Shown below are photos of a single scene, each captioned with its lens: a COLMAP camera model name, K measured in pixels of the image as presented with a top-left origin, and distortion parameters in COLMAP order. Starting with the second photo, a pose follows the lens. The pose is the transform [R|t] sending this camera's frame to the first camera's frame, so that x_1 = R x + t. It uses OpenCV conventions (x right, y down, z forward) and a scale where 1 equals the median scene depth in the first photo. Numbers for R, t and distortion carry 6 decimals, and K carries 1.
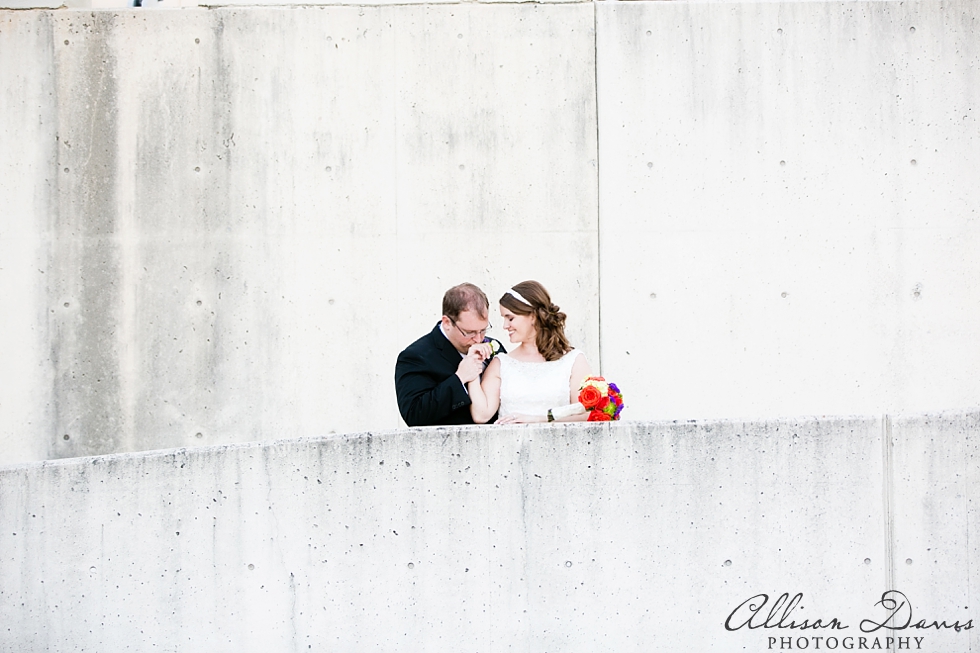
lens RADIAL K [[2823.3, 0, 489.6], [0, 2823.3, 326.8], [0, 0, 1]] dist [-0.091002, 0.000000]
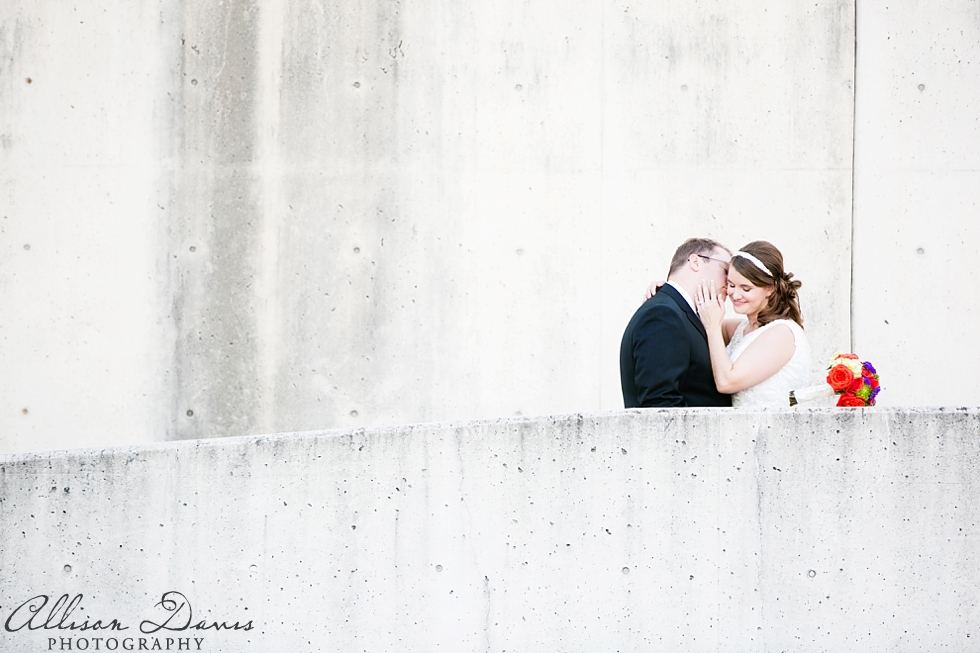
lens RADIAL K [[4820.2, 0, 491.0], [0, 4820.2, 327.3], [0, 0, 1]] dist [1.168057, 0.000000]
pose [[0.999274, 0.019241, -0.032871, -0.018291], [-0.018616, 0.999642, 0.019220, -0.013768], [0.033229, -0.018594, 0.999275, -0.389096]]
